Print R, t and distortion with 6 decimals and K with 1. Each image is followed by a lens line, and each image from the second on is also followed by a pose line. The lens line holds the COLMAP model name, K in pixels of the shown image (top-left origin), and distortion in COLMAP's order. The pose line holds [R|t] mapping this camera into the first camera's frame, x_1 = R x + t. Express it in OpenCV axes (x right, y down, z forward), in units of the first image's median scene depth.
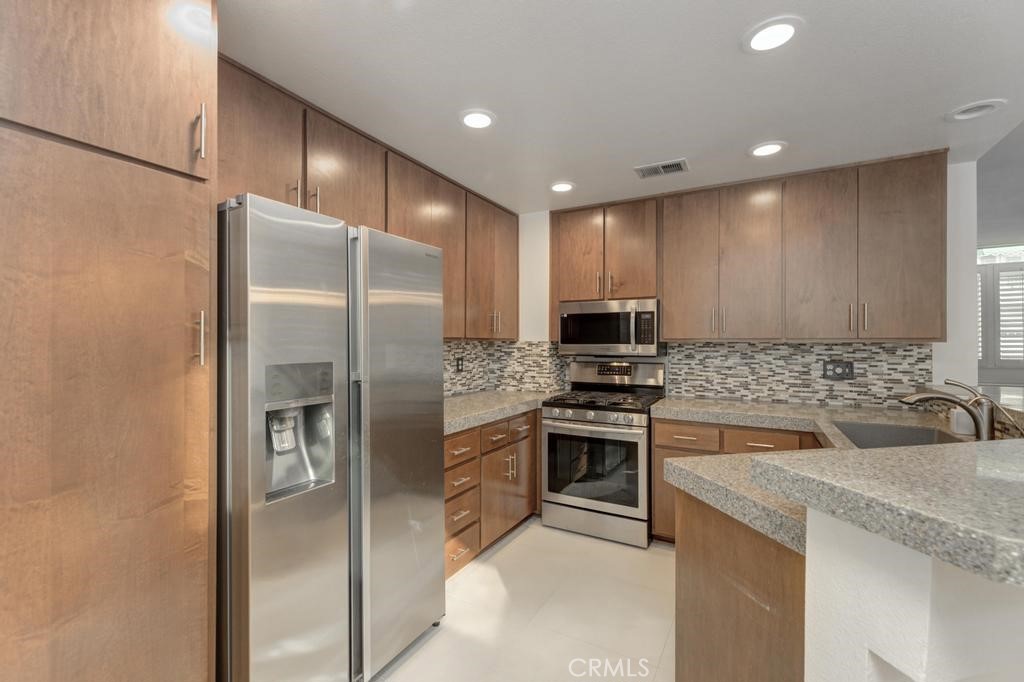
lens RADIAL K [[440.6, 0, 507.8], [0, 440.6, 342.8], [0, 0, 1]] dist [0.005906, -0.001926]
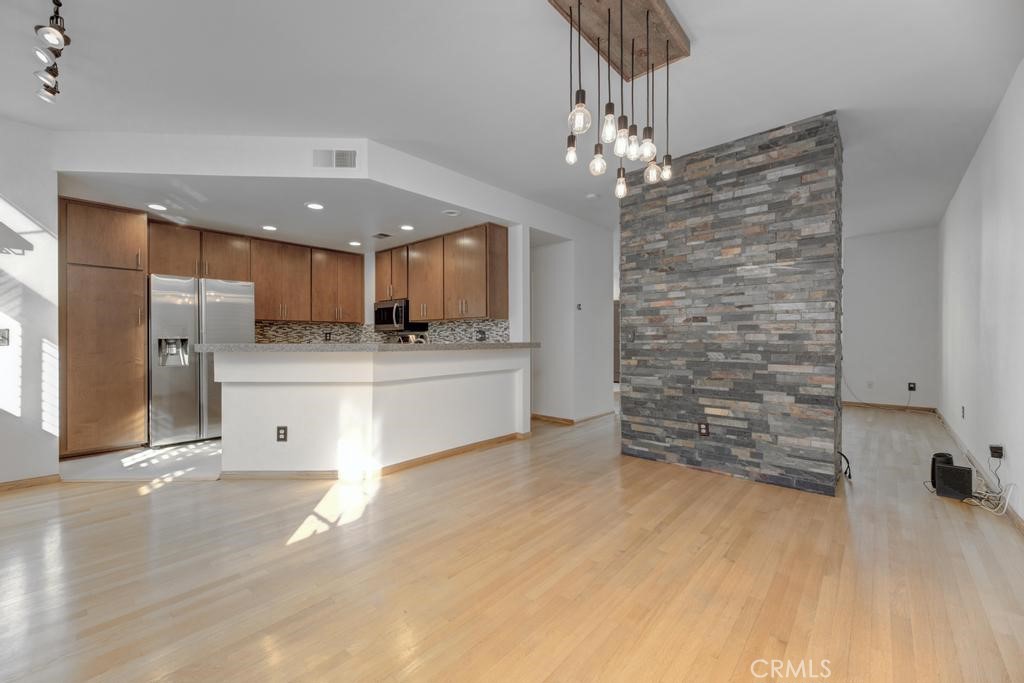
lens RADIAL K [[416.9, 0, 510.8], [0, 416.9, 339.9], [0, 0, 1]] dist [0.000737, 0.000015]
pose [[0.977143, -0.002757, -0.212566, 1.180425], [0.003190, 0.999993, 0.001692, 0.072871], [0.212560, -0.002332, 0.977145, -0.655191]]
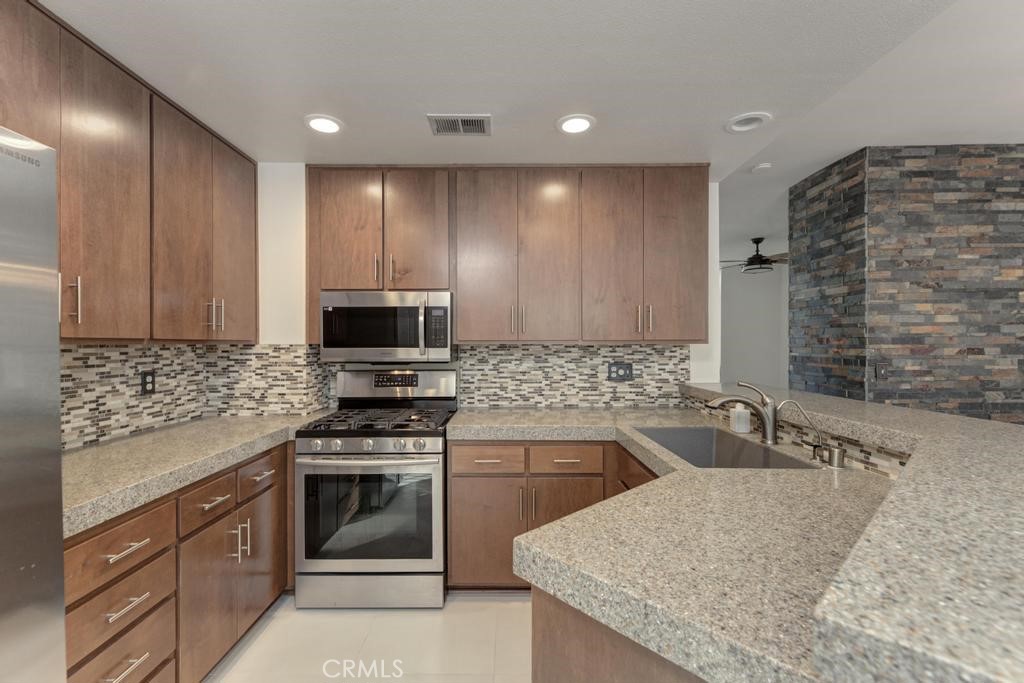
lens RADIAL K [[440.6, 0, 503.9], [0, 440.6, 344.9], [0, 0, 1]] dist [0.005906, -0.001926]
pose [[0.870527, -0.004873, 0.492096, 0.023750], [0.004877, 0.999987, 0.001274, -0.001765], [-0.492096, 0.001291, 0.870540, 0.245212]]
